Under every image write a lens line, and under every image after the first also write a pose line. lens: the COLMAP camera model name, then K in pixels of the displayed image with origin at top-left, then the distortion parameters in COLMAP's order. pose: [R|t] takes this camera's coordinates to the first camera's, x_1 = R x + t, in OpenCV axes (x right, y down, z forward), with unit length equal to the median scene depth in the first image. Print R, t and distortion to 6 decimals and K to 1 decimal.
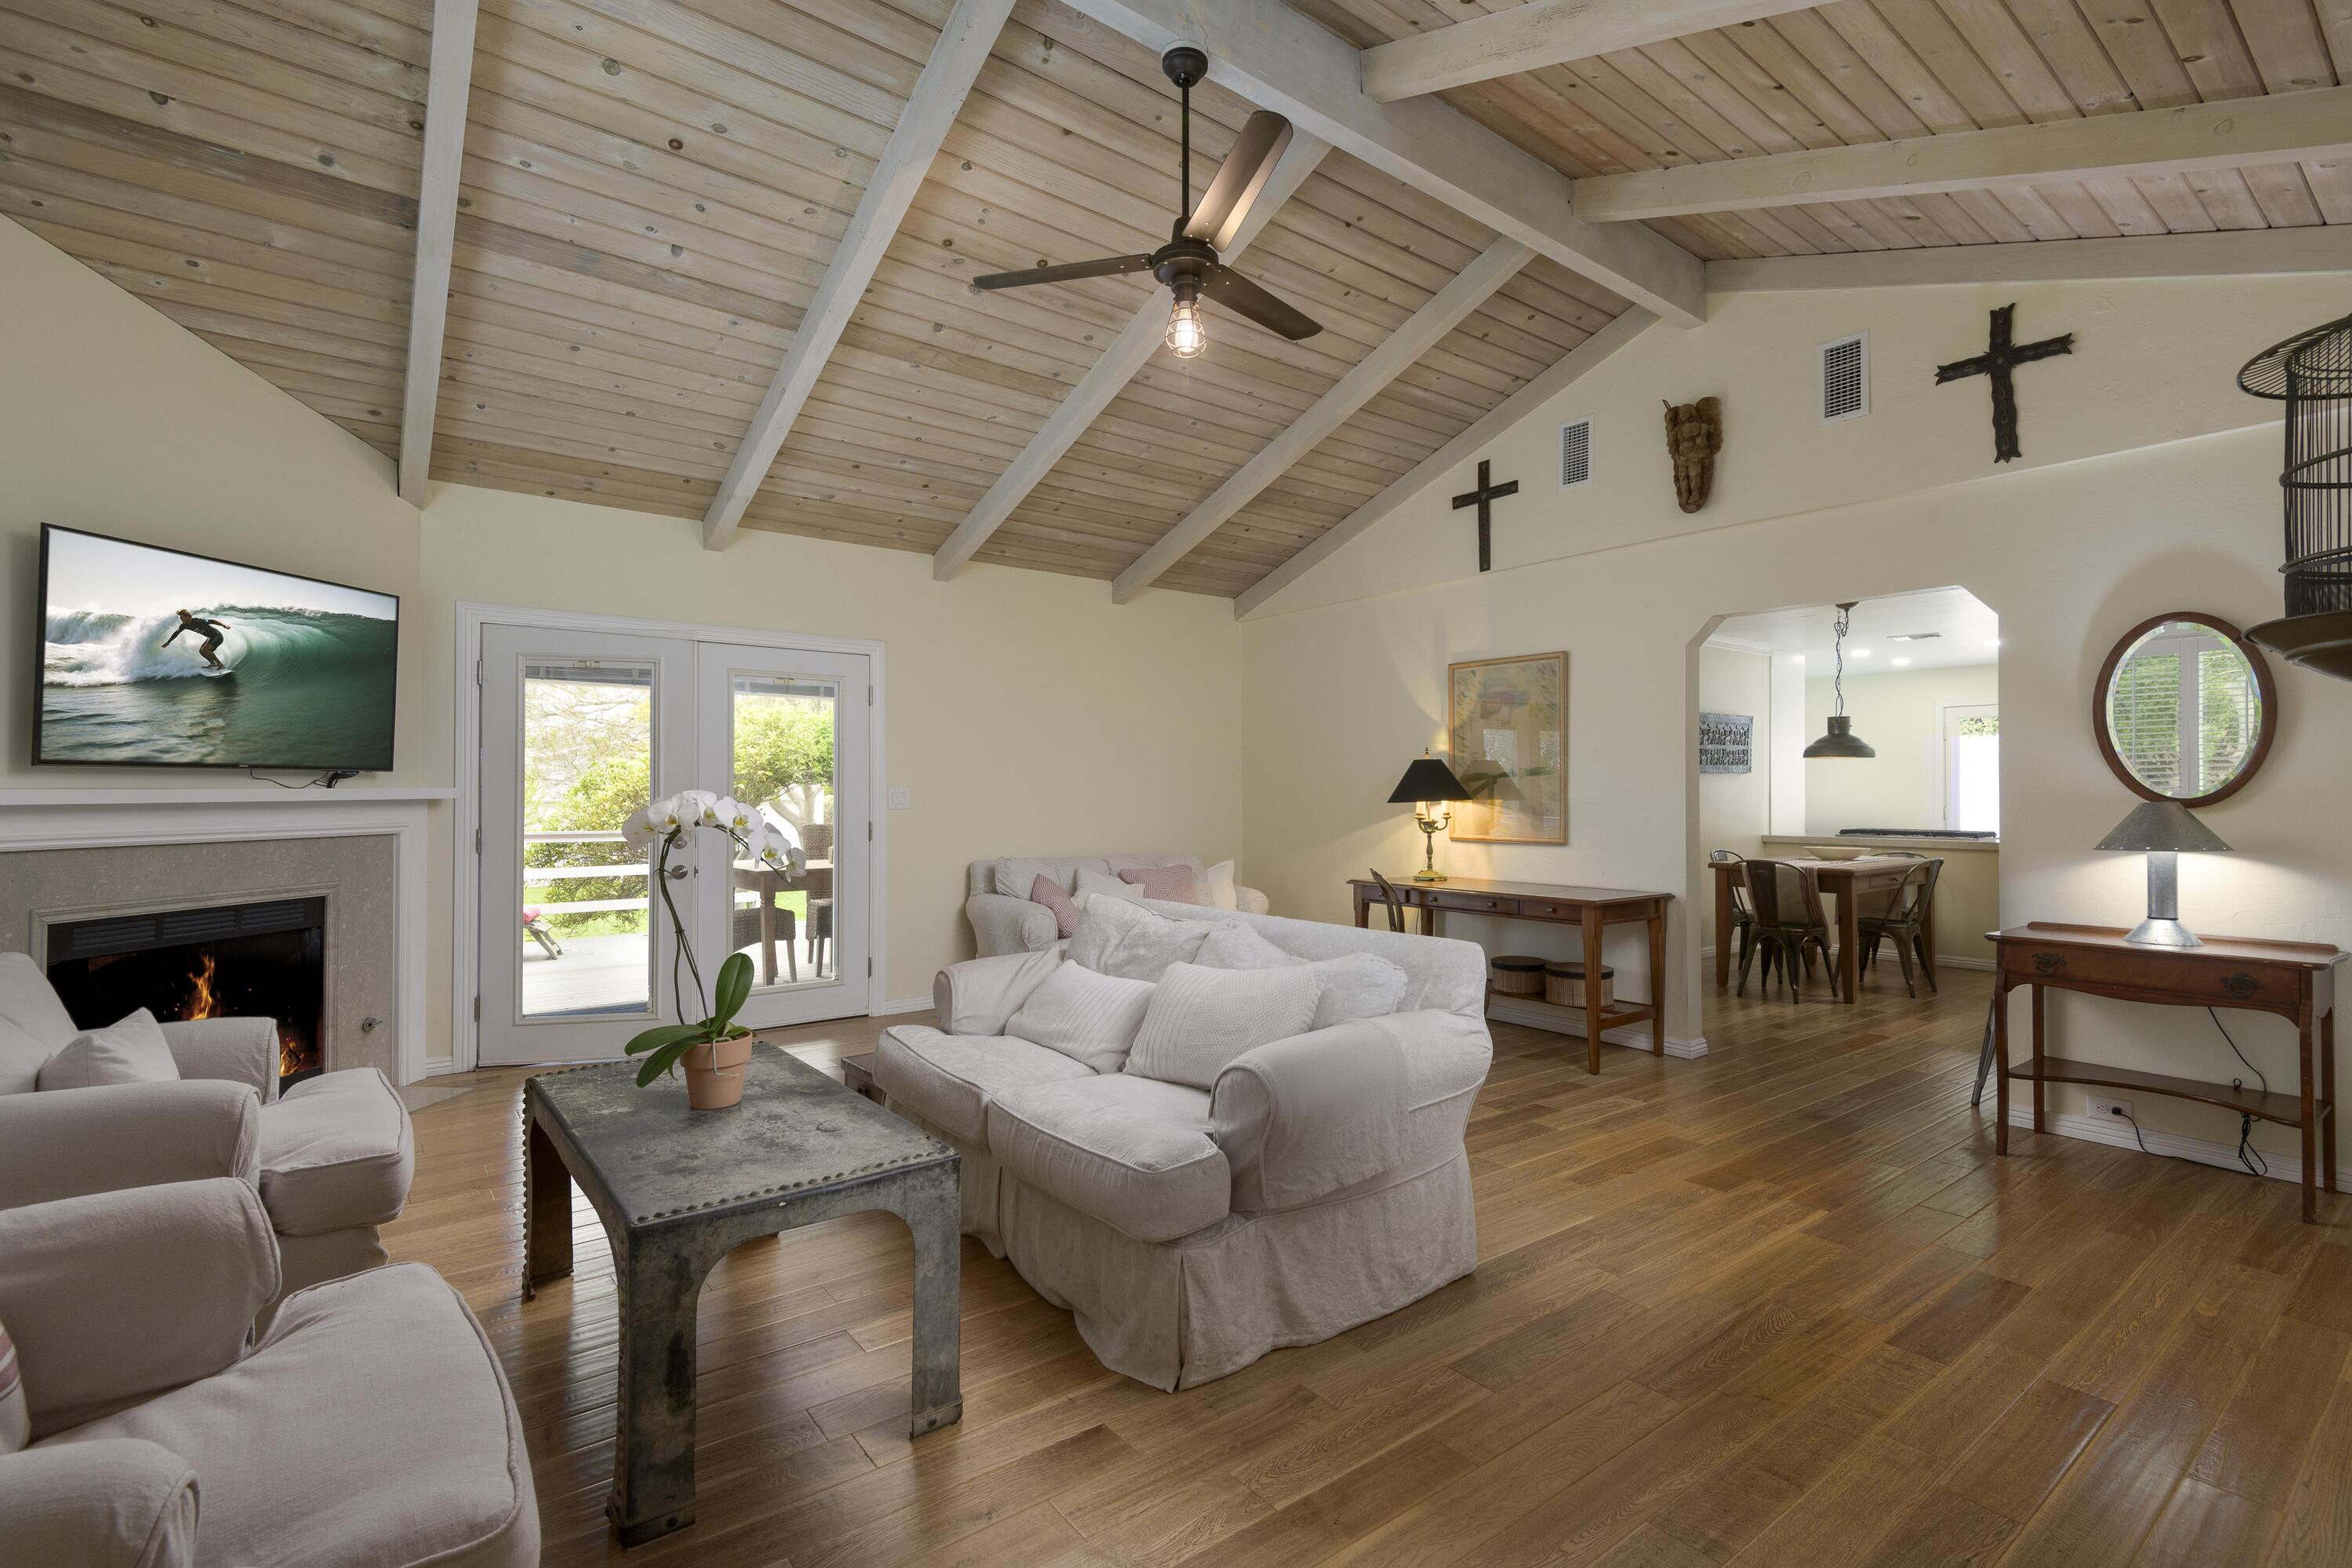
lens RADIAL K [[1061.4, 0, 1176.0], [0, 1061.4, 784.0], [0, 0, 1]] dist [0.021527, -0.000008]
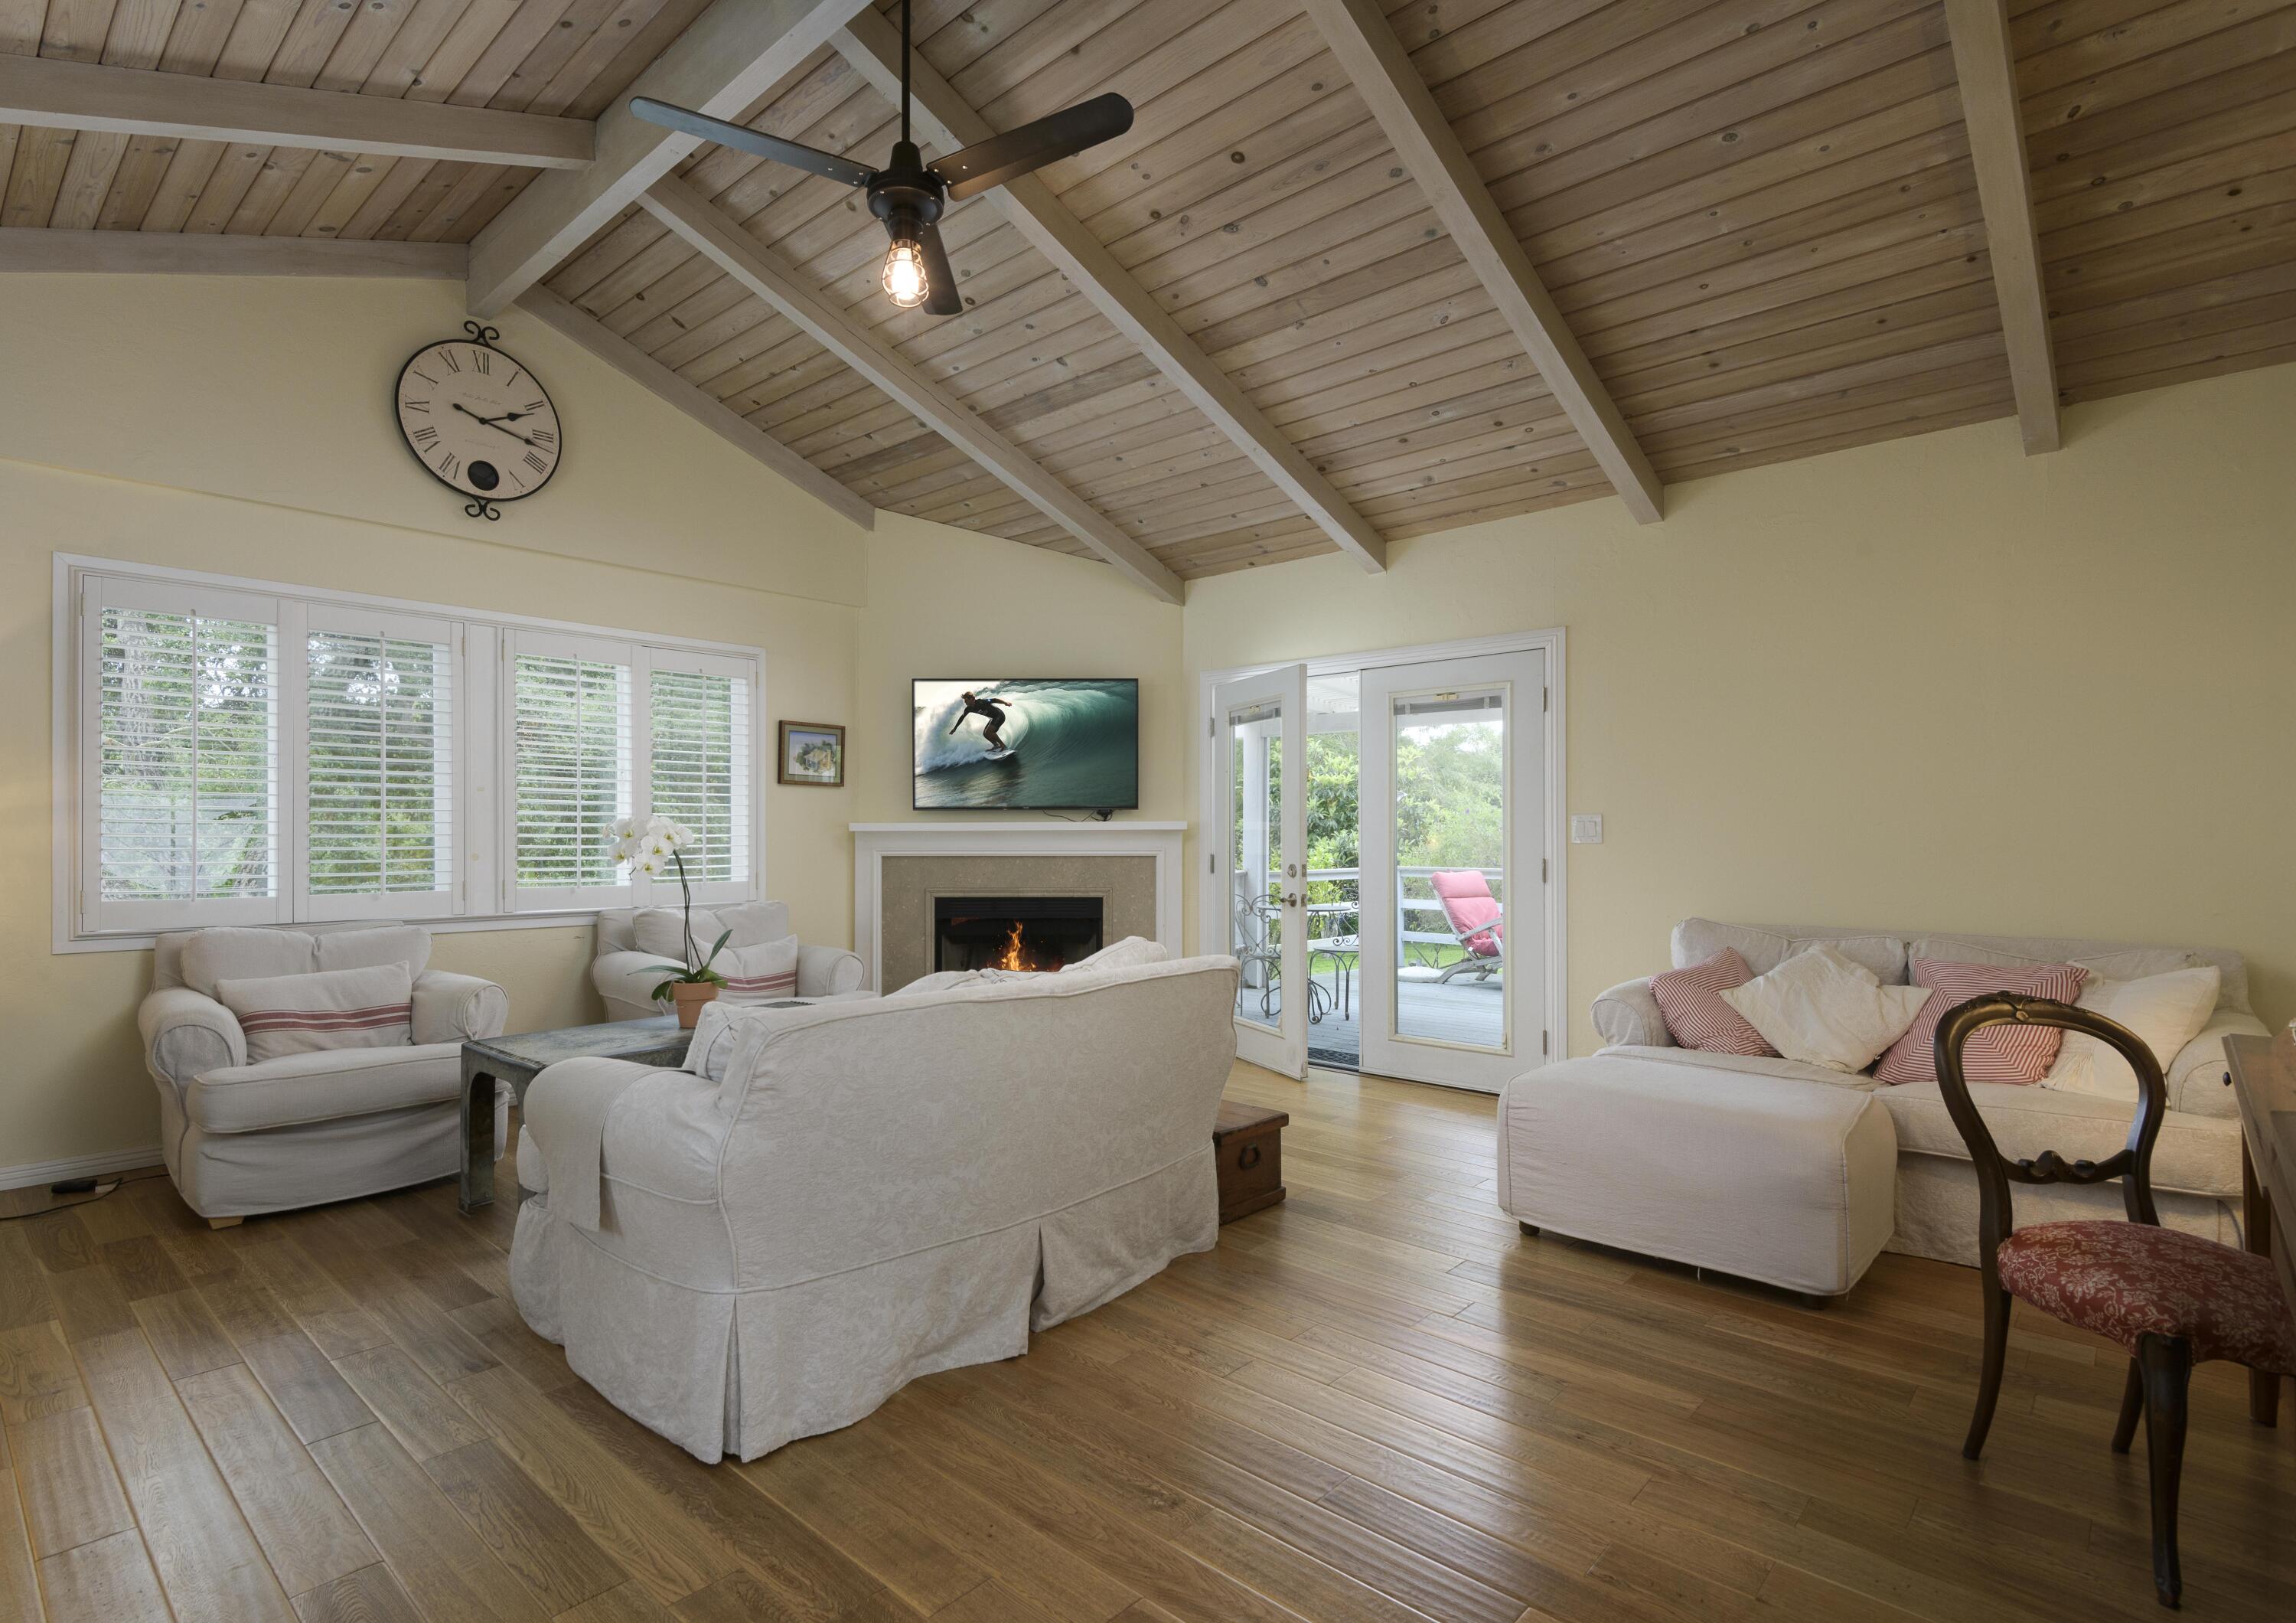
lens RADIAL K [[1187.0, 0, 1140.8], [0, 1187.0, 829.3], [0, 0, 1]] dist [0.019528, -0.000117]
pose [[0.155857, -0.008624, -0.987742, 0.775133], [0.007474, 0.999944, -0.007551, 0.026172], [0.987751, -0.006205, 0.155912, 0.811455]]
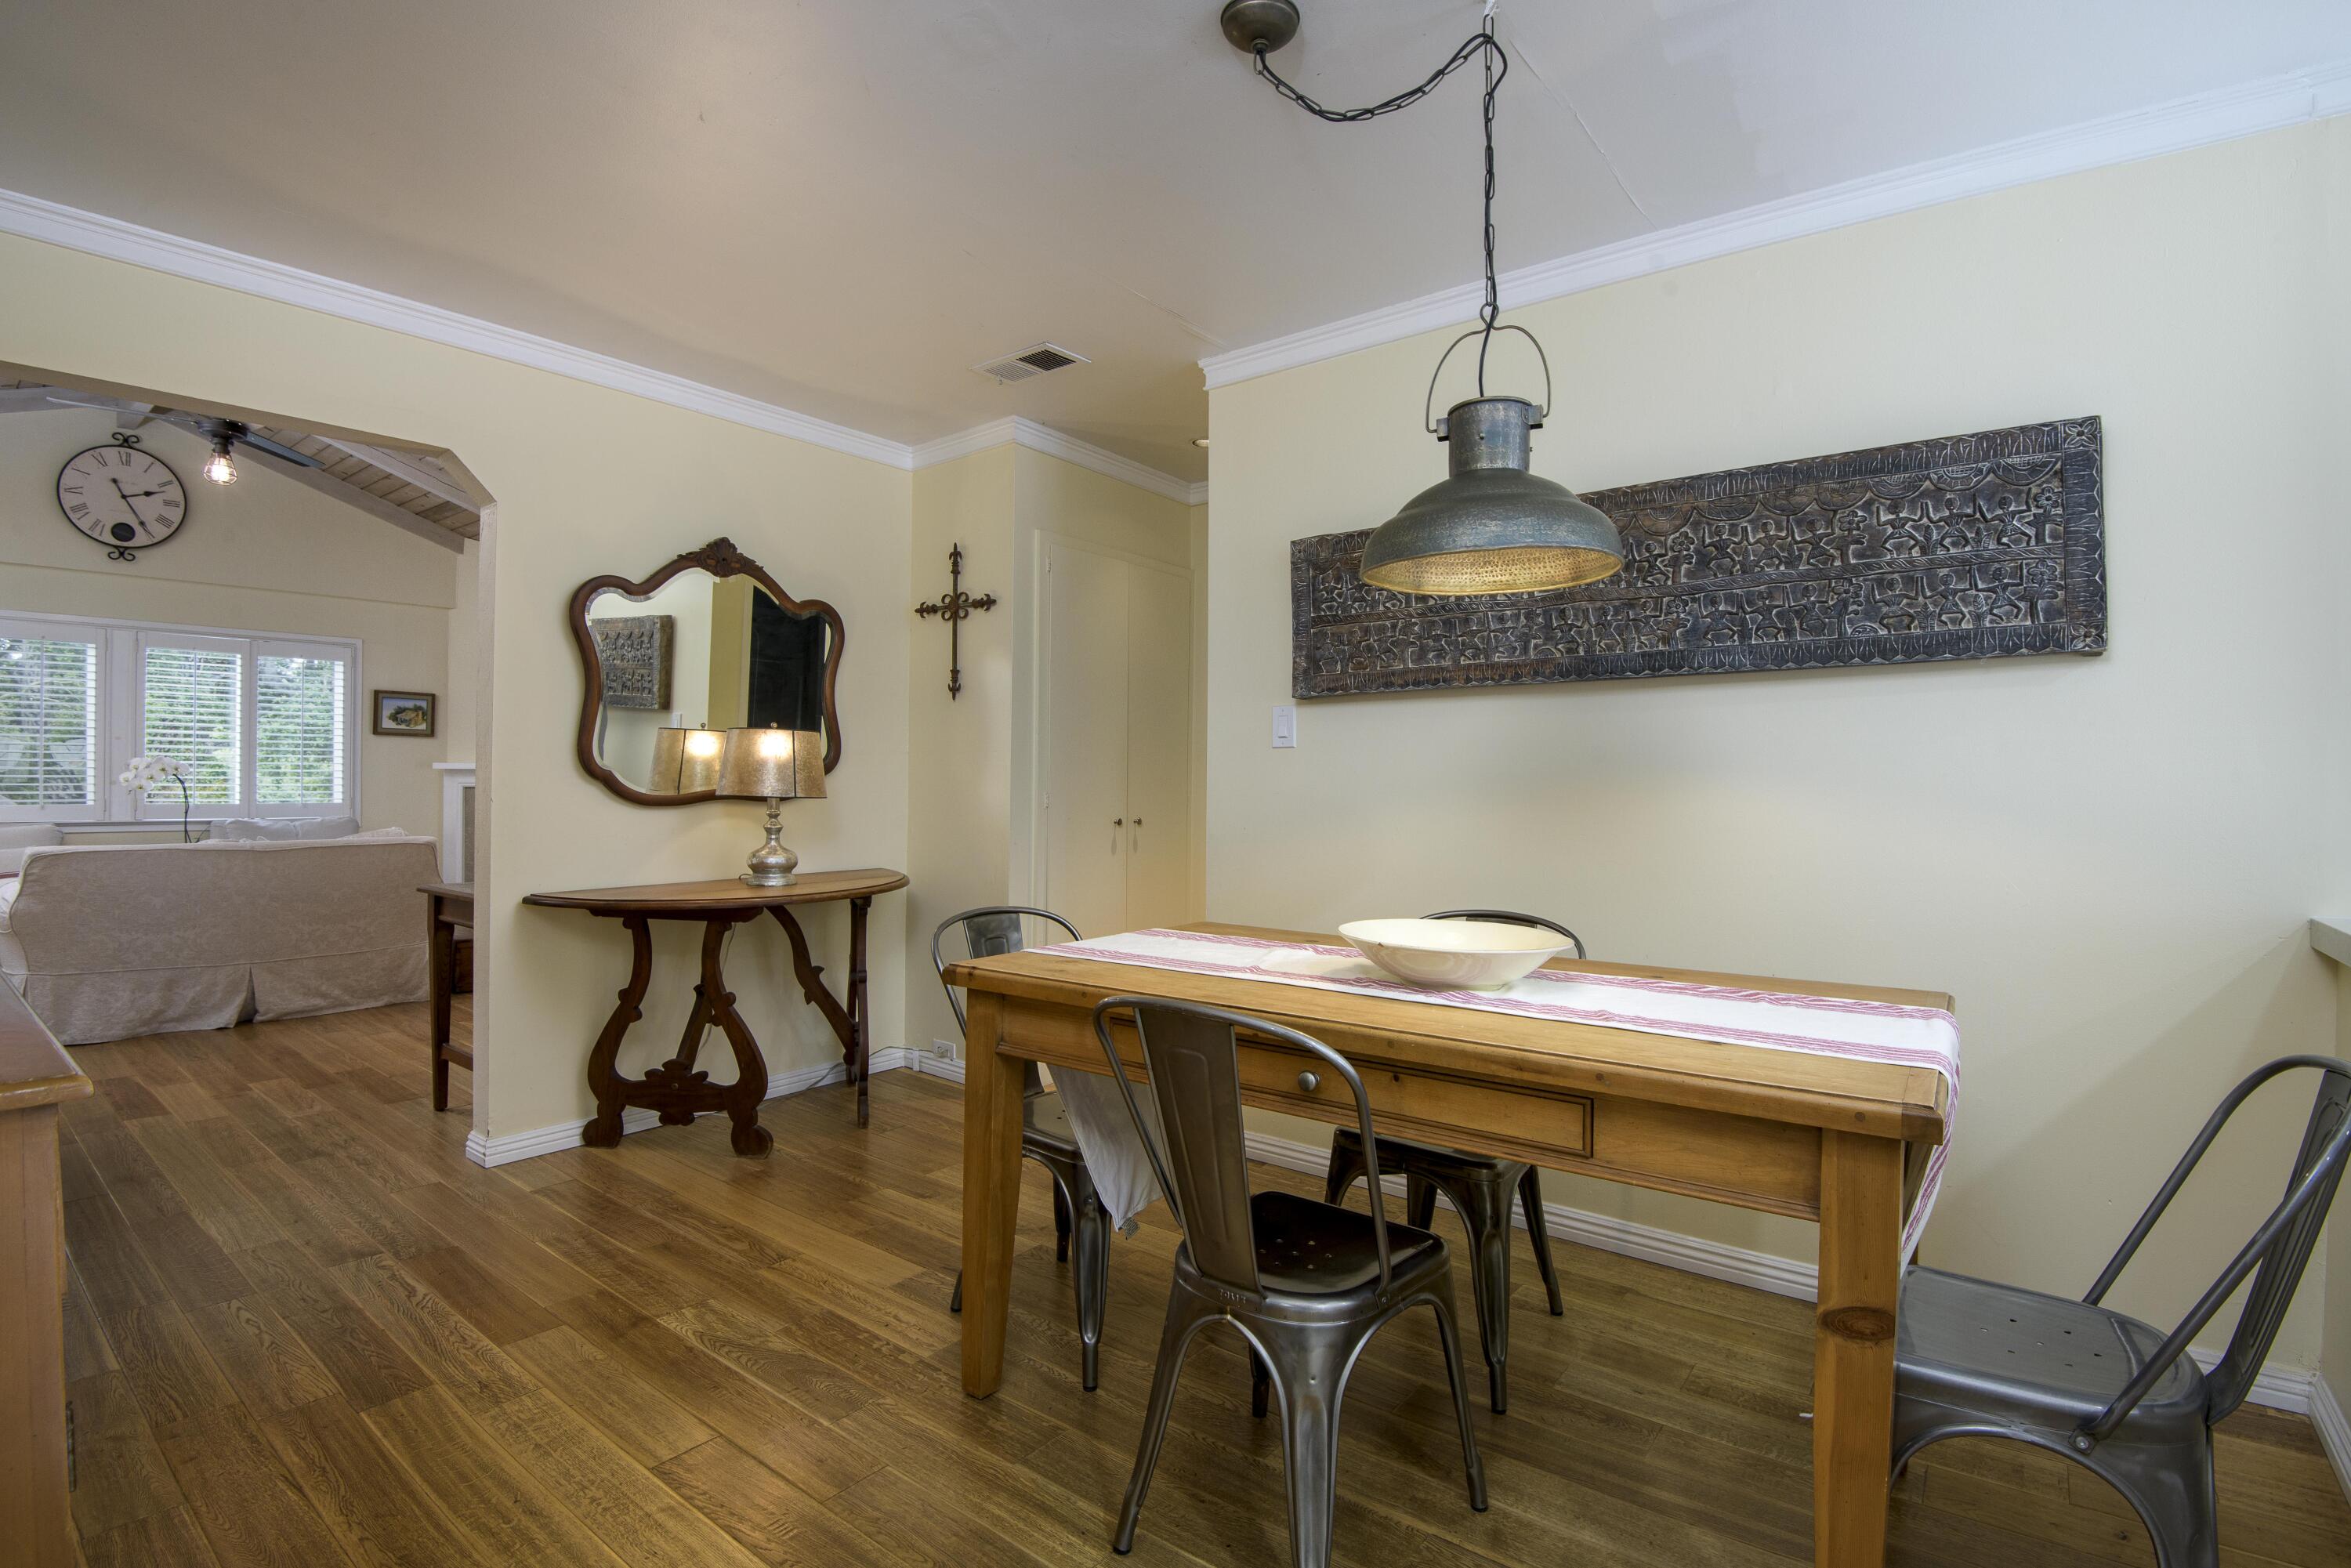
lens RADIAL K [[1110.7, 0, 1175.5], [0, 1110.7, 784.0], [0, 0, 1]] dist [-0.039453, -0.000228]
pose [[0.241390, 0.002084, -0.970426, 1.517379], [-0.003451, 0.999993, 0.001289, 0.035850], [0.970422, 0.003037, 0.241395, 1.576514]]
